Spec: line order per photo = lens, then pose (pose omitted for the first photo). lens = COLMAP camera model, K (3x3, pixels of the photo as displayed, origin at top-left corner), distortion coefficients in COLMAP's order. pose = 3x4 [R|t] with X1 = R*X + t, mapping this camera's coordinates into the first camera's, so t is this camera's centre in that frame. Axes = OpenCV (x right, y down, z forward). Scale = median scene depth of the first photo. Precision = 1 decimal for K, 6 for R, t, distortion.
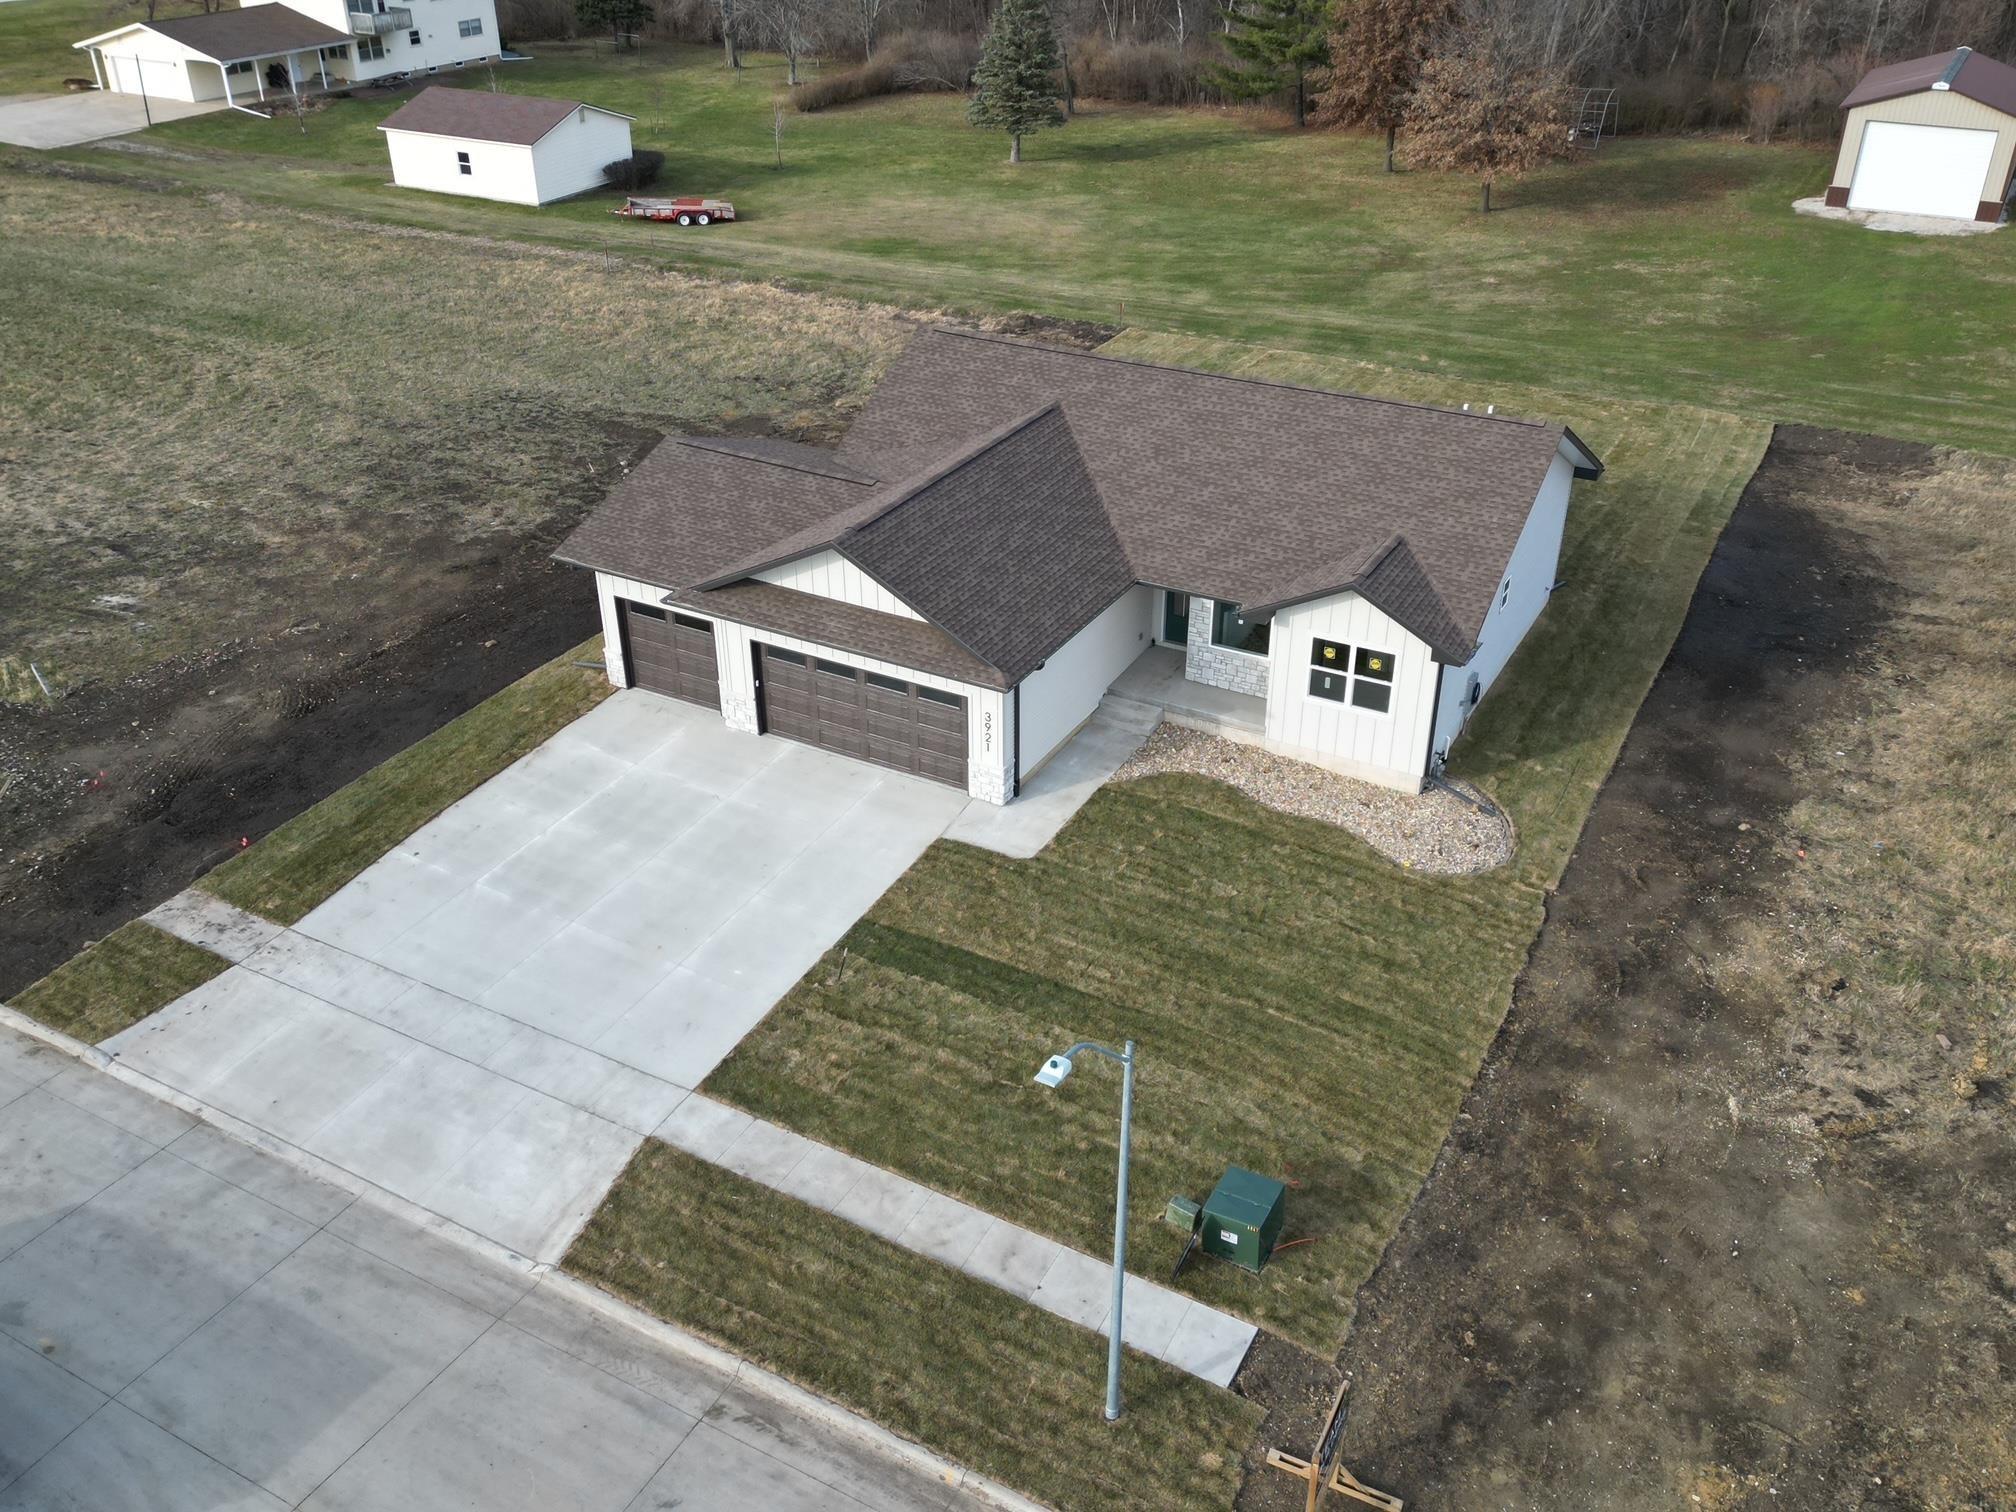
lens RADIAL K [[1722.5, 0, 1008.0], [0, 1722.5, 756.0], [0, 0, 1]] dist [0.123509, -0.209904]
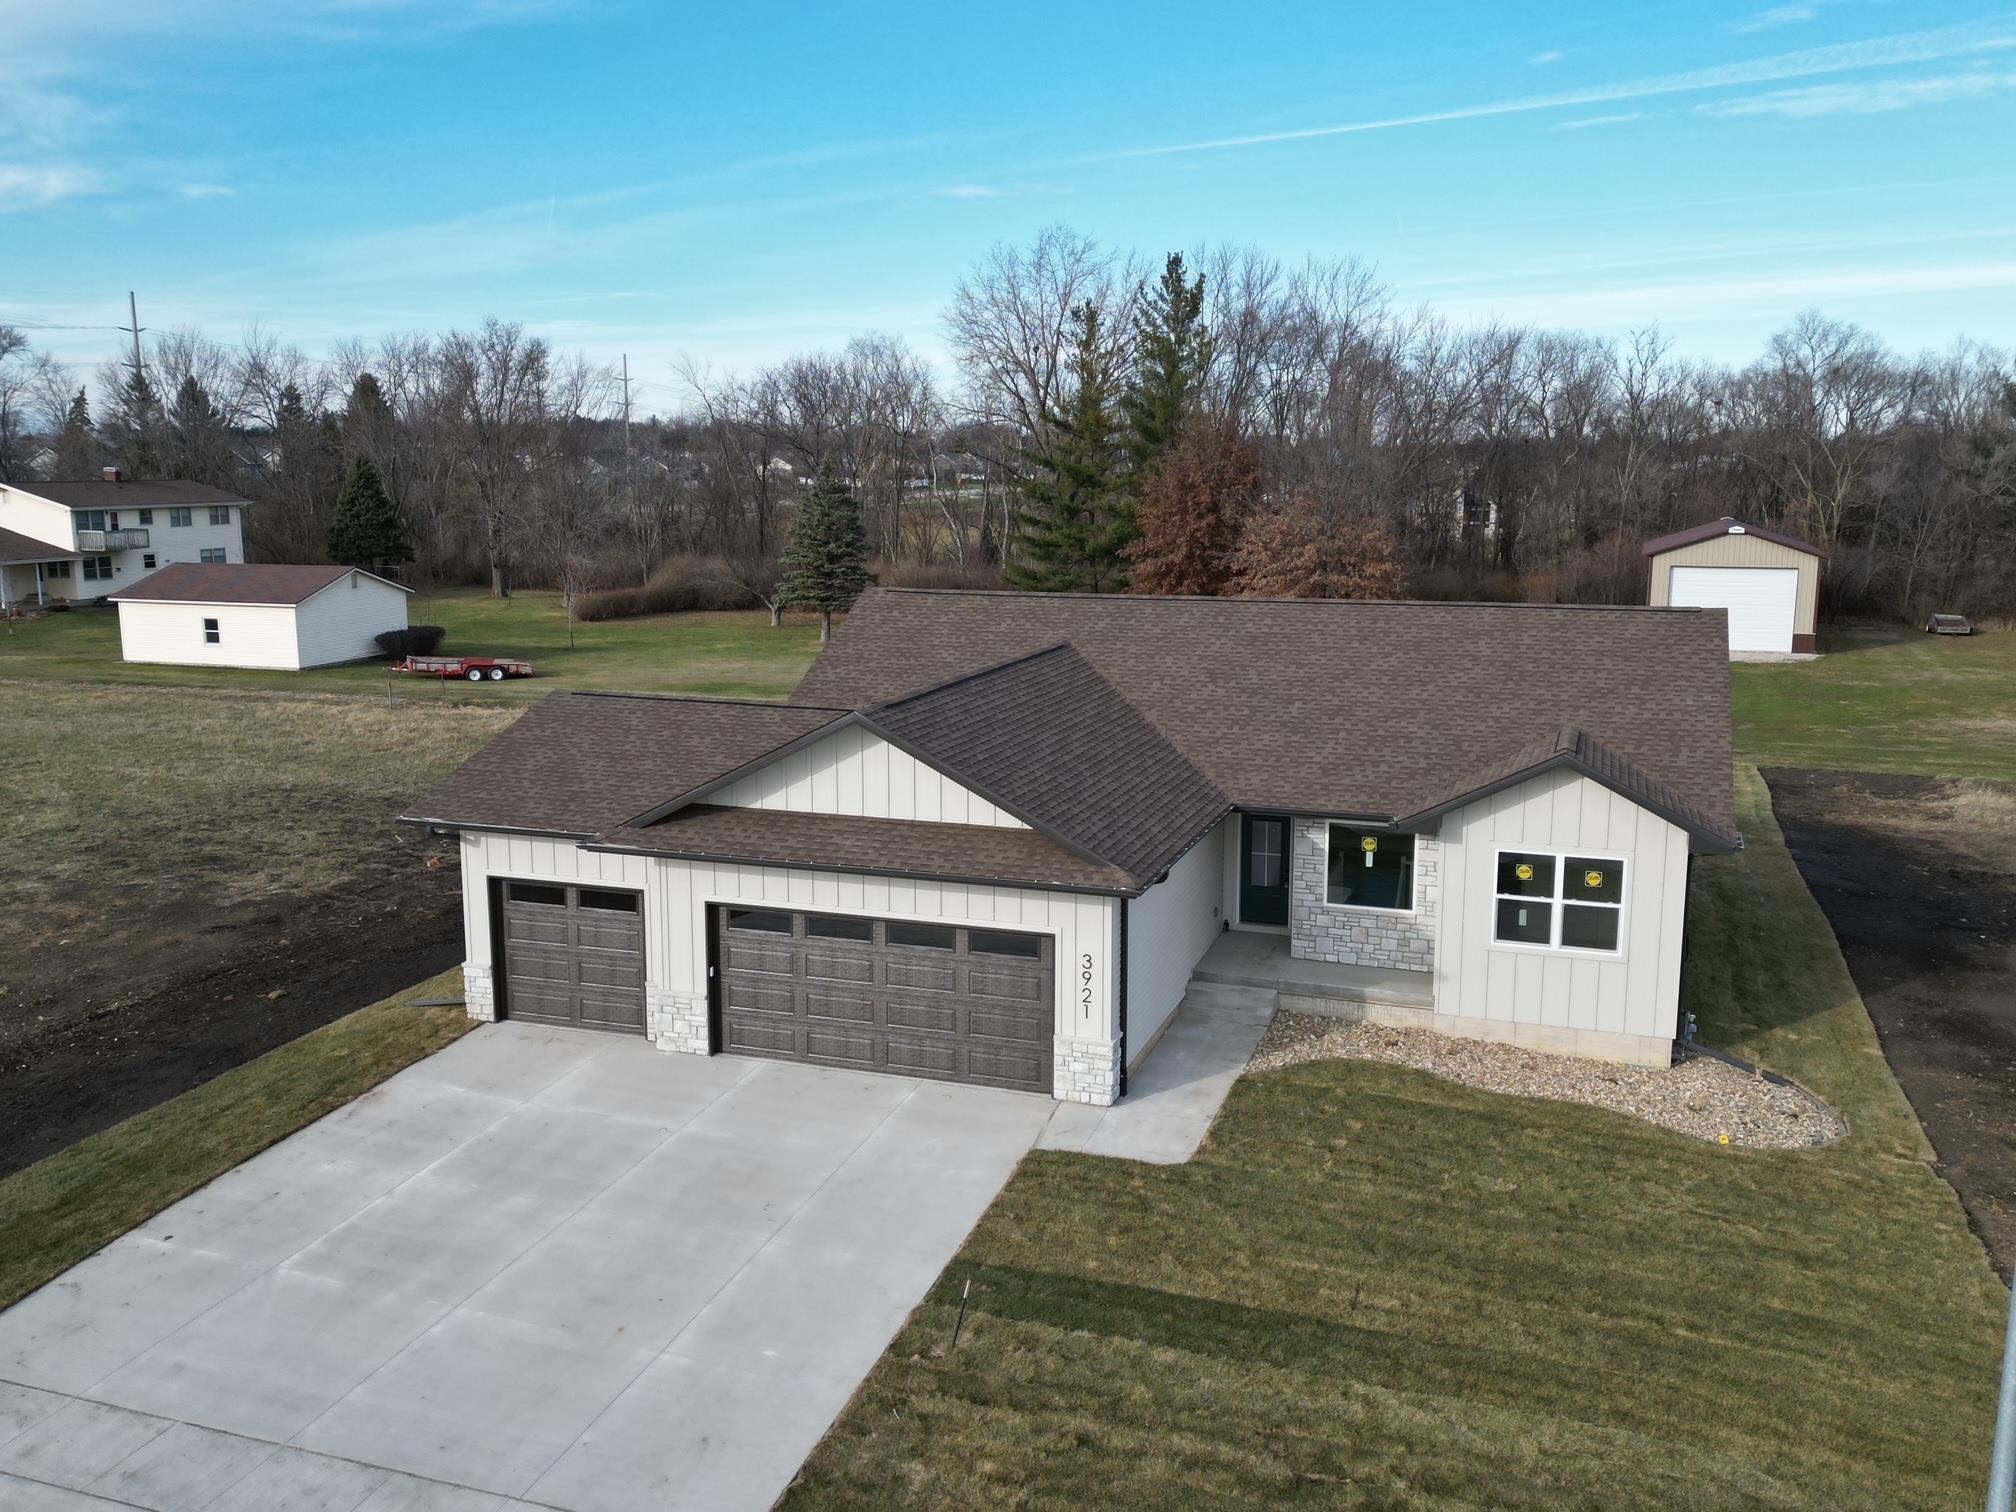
lens RADIAL K [[1722.0, 0, 1008.0], [0, 1722.0, 756.0], [0, 0, 1]] dist [0.090184, -0.097657]
pose [[0.985550, -0.026598, 0.167285, -0.147073], [0.082745, 0.937339, -0.338451, 0.122282], [-0.147801, 0.347403, 0.925995, 0.335044]]
